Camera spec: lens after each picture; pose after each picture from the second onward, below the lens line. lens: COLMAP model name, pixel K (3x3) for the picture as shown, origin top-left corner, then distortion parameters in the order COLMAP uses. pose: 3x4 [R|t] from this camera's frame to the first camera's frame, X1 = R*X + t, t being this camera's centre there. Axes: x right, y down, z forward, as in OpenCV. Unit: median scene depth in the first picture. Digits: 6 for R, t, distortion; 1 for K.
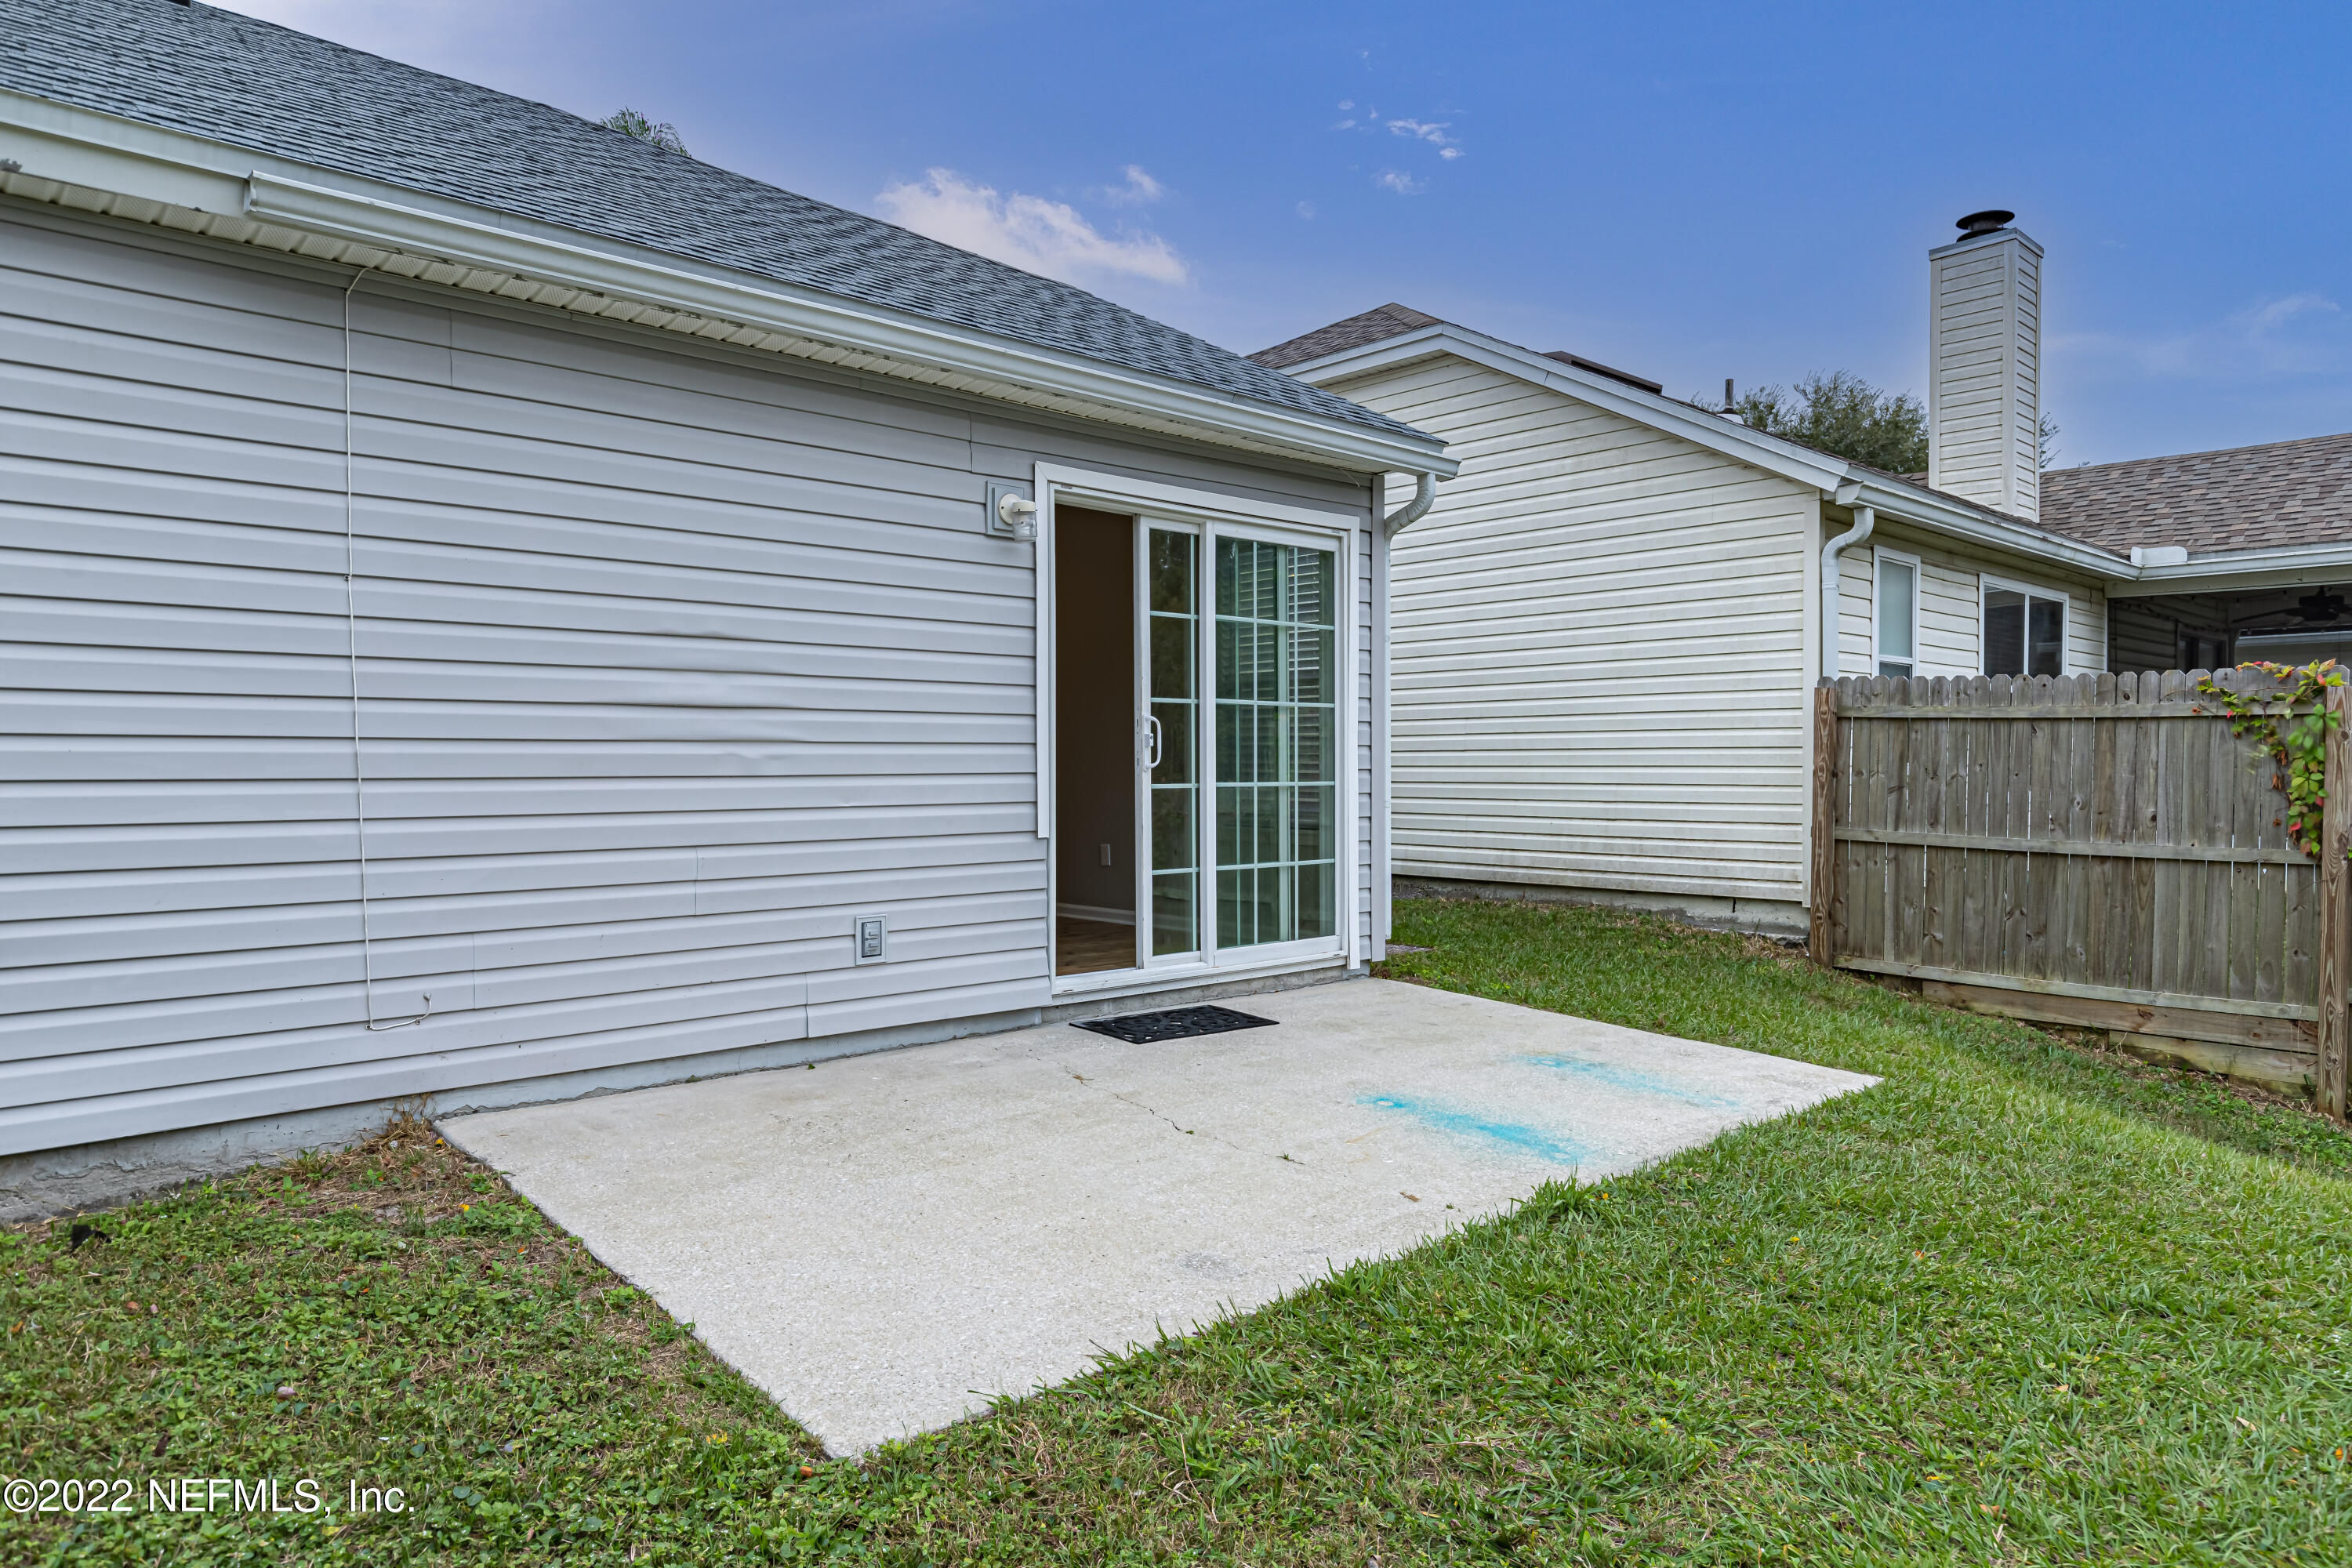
lens RADIAL K [[1471.2, 0, 1176.0], [0, 1471.2, 784.0], [0, 0, 1]] dist [0.000883, 0.000239]
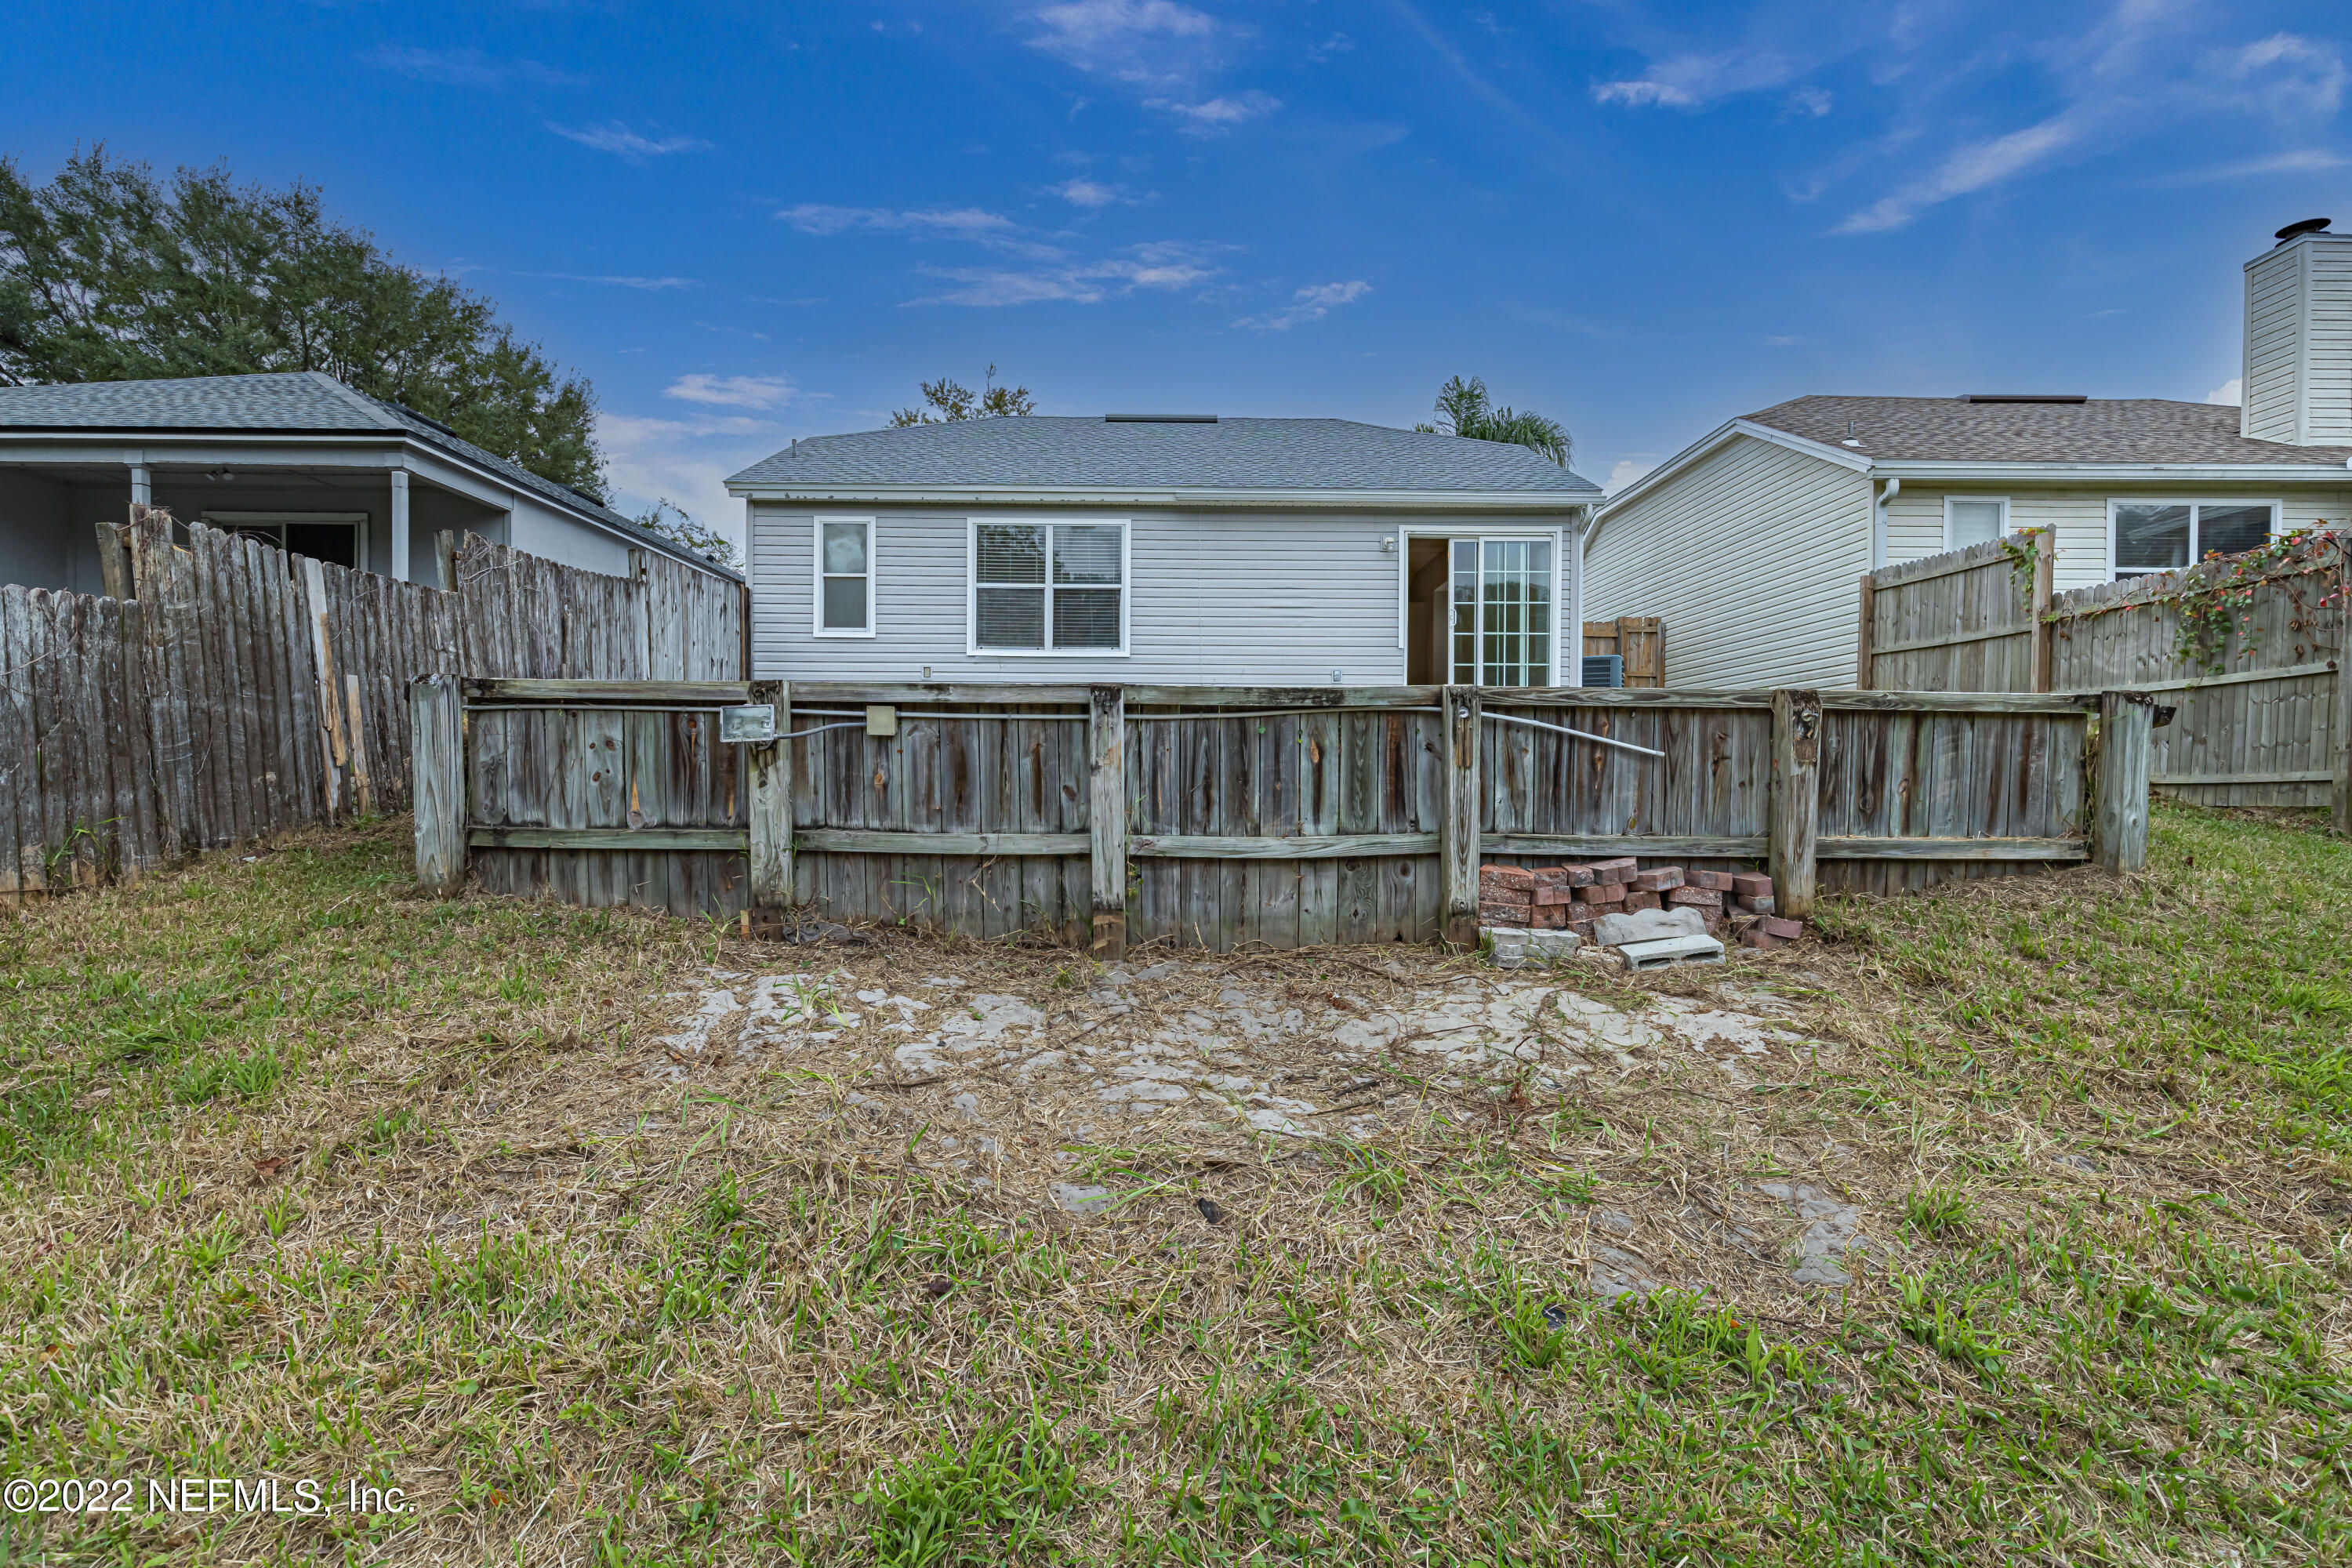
lens RADIAL K [[1052.5, 0, 1176.0], [0, 1052.5, 784.0], [0, 0, 1]] dist [0.009249, -0.003322]
pose [[0.733597, 0.008690, -0.679529, 0.931134], [-0.018718, 0.999797, -0.007421, 0.303332], [0.679327, 0.018163, 0.733611, -0.806555]]
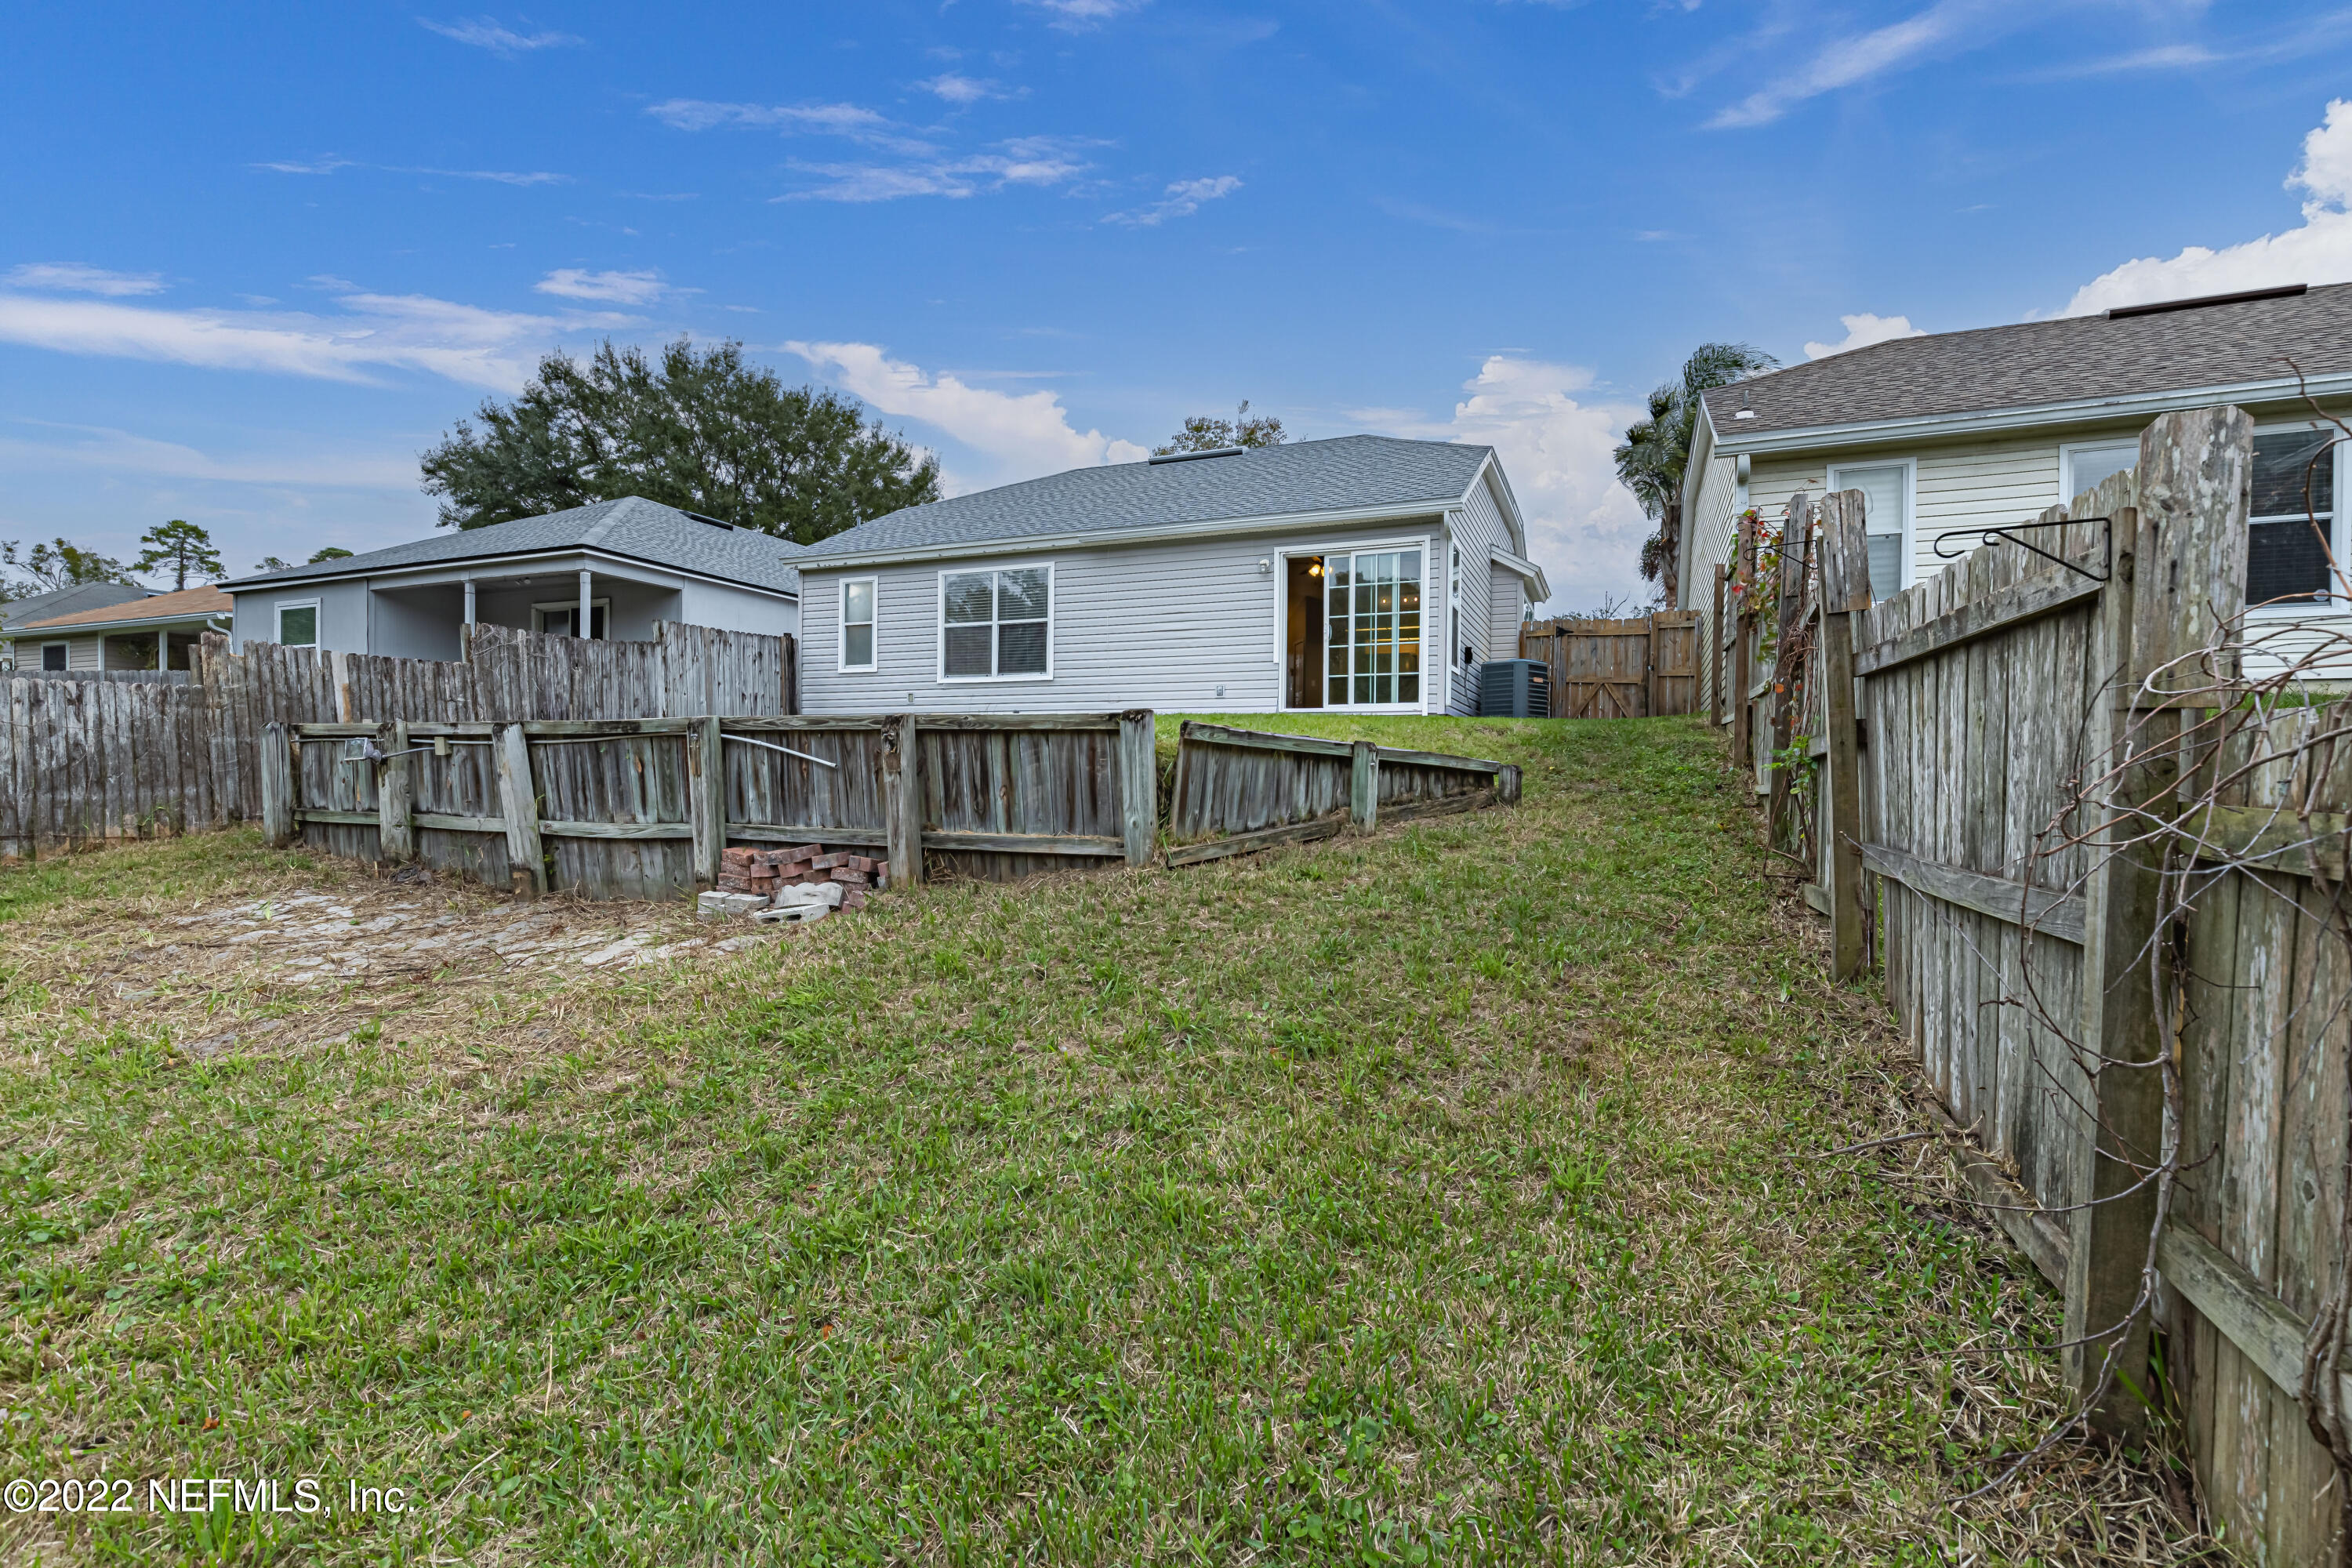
lens RADIAL K [[1052.5, 0, 1176.0], [0, 1052.5, 784.0], [0, 0, 1]] dist [0.009249, -0.003322]
pose [[0.404974, 0.006723, -0.914303, 1.714453], [-0.027112, 0.999622, -0.004658, 0.282763], [0.913926, 0.026675, 0.405003, -0.115576]]
